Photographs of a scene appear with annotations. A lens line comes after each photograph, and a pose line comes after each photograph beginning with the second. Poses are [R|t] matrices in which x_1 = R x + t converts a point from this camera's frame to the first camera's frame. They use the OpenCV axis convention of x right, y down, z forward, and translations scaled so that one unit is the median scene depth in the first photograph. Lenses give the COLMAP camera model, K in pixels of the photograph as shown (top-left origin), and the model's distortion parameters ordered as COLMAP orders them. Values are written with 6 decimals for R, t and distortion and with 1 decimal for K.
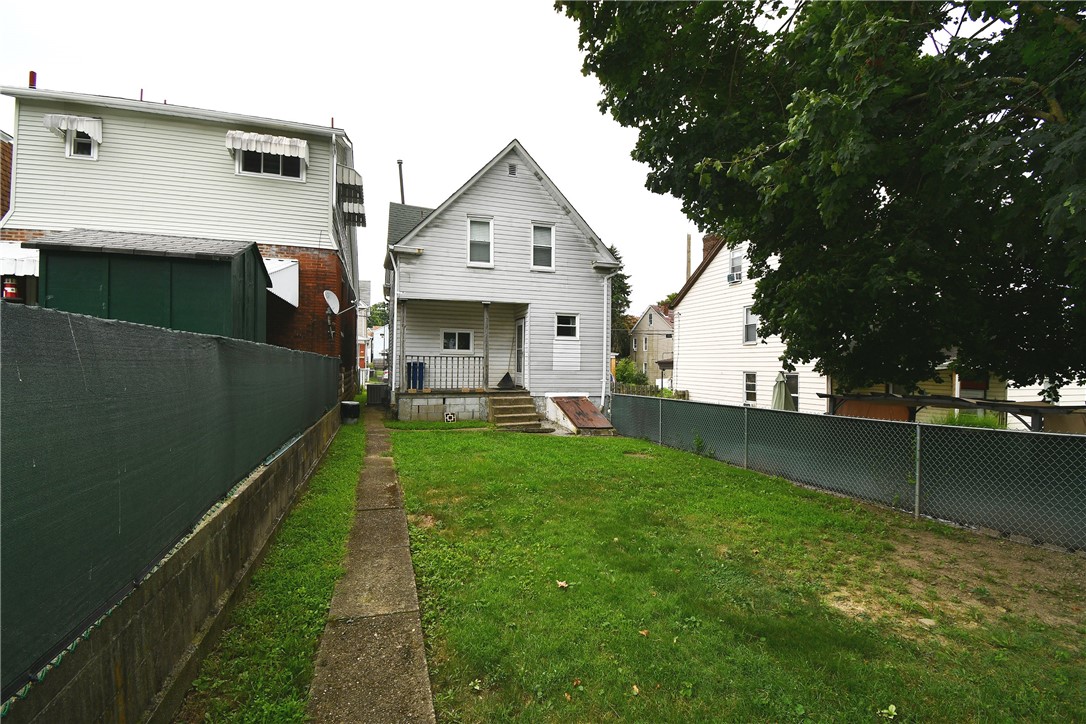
lens RADIAL K [[484.6, 0, 543.0], [0, 484.6, 362.0], [0, 0, 1]] dist [0.001514, -0.016073]
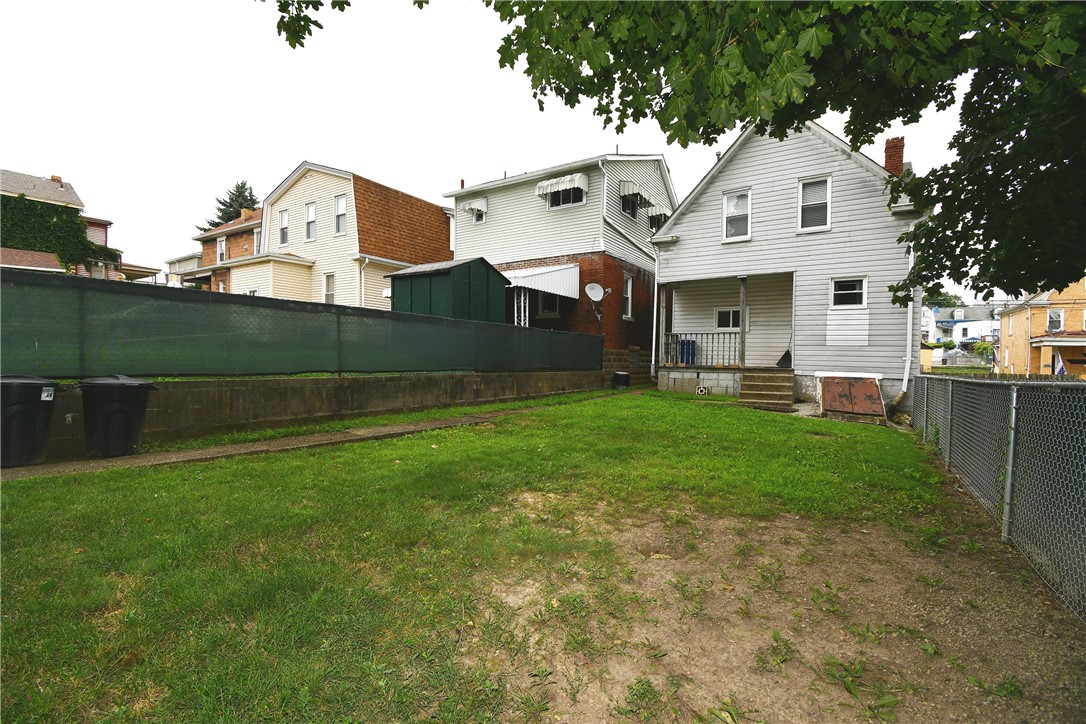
lens RADIAL K [[484.6, 0, 543.0], [0, 484.6, 362.0], [0, 0, 1]] dist [0.001514, -0.016073]
pose [[0.603208, 0.006798, -0.797555, 0.420937], [-0.008870, 0.999959, 0.001814, 0.051232], [0.797535, 0.005981, 0.603243, 0.090732]]
